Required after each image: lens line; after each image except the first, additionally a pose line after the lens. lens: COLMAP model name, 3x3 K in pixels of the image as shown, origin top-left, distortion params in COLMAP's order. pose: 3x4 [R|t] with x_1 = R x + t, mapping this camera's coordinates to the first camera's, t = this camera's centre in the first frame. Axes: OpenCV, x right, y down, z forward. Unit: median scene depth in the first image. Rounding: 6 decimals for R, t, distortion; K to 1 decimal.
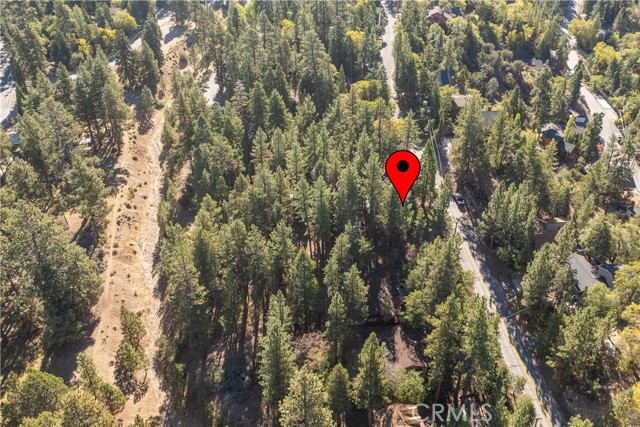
lens RADIAL K [[530.7, 0, 320.0], [0, 530.7, 213.5], [0, 0, 1]] dist [-0.010472, -0.006029]
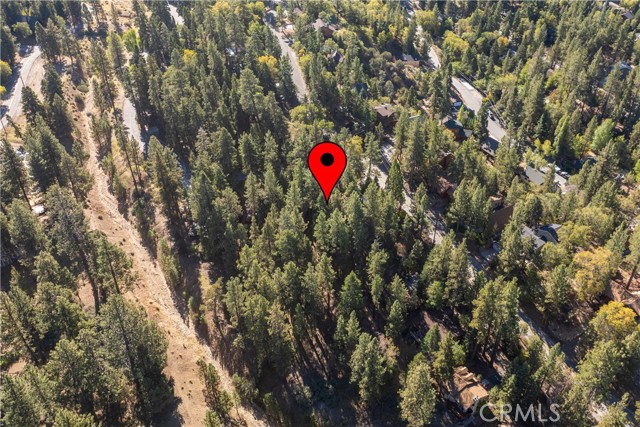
lens RADIAL K [[530.7, 0, 320.0], [0, 530.7, 213.5], [0, 0, 1]] dist [-0.010472, -0.006029]
pose [[0.932616, -0.217177, 0.288204, -0.247316], [0.204371, 0.976078, 0.074192, -0.100625], [-0.297422, -0.010292, 0.954691, -0.088165]]
